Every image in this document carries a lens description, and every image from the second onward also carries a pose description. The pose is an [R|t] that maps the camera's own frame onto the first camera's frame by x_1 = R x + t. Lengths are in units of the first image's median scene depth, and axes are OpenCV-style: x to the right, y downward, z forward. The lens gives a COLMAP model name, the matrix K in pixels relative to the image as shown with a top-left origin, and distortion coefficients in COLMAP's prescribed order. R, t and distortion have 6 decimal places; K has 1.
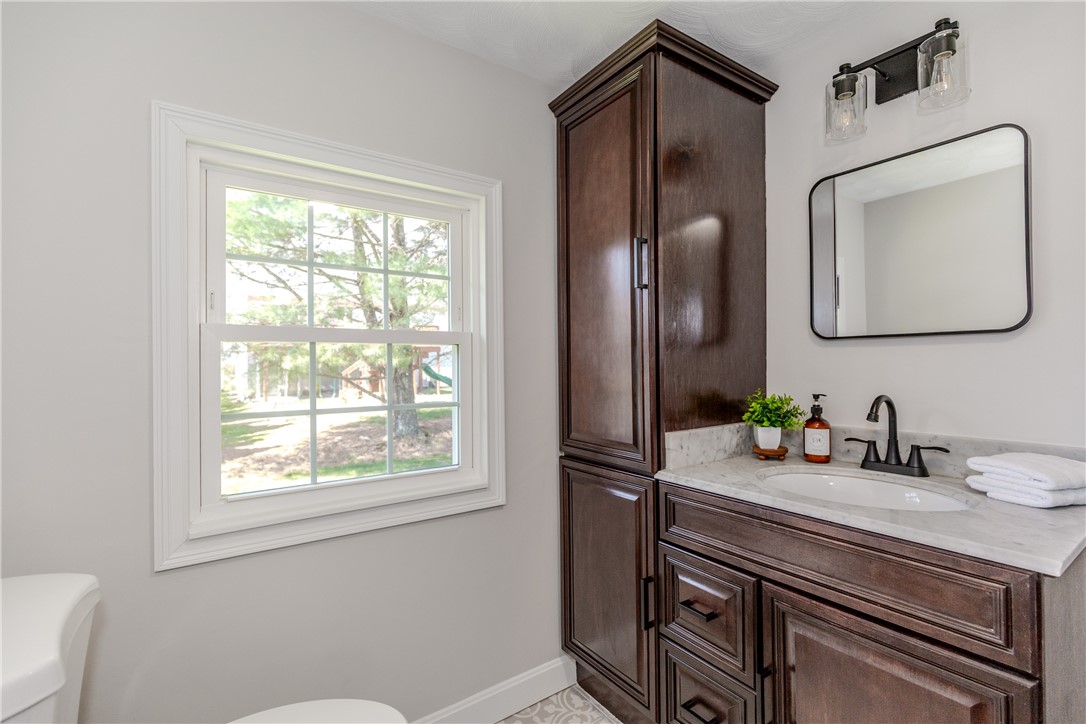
lens RADIAL K [[487.4, 0, 546.8], [0, 487.4, 361.1], [0, 0, 1]] dist [0.003787, -0.002221]
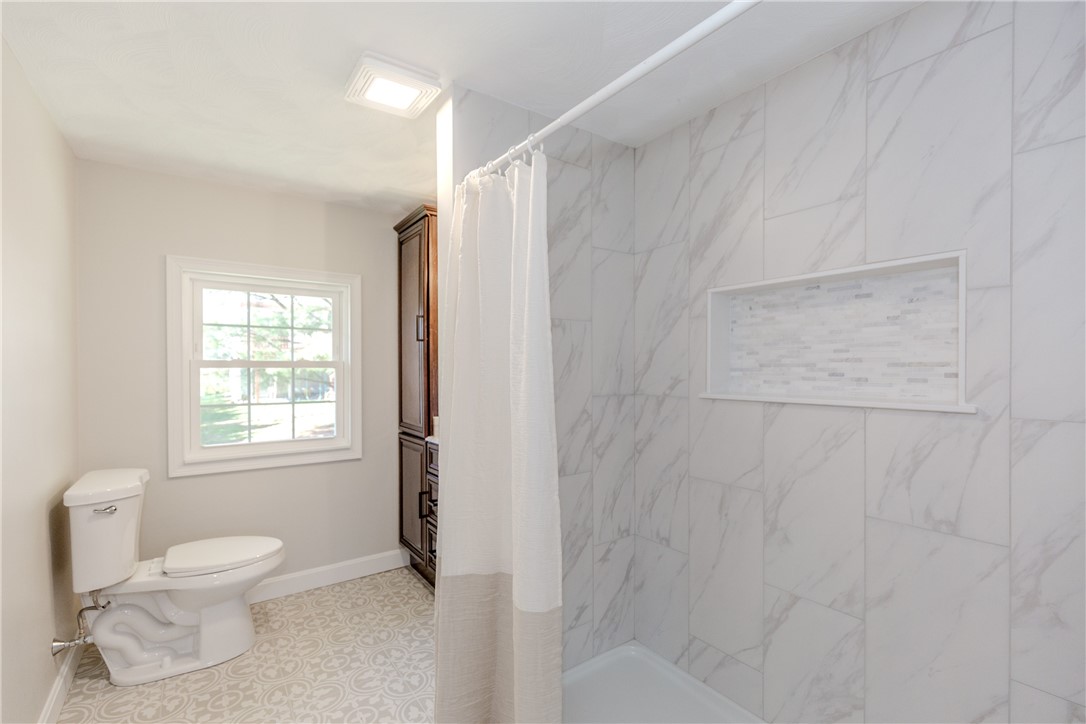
lens RADIAL K [[487.4, 0, 536.7], [0, 487.4, 369.8], [0, 0, 1]] dist [0.003787, -0.002221]
pose [[0.999941, 0.007170, -0.008125, 0.554676], [-0.007093, 0.999929, 0.009557, -0.048602], [0.008193, -0.009499, 0.999921, -0.754080]]
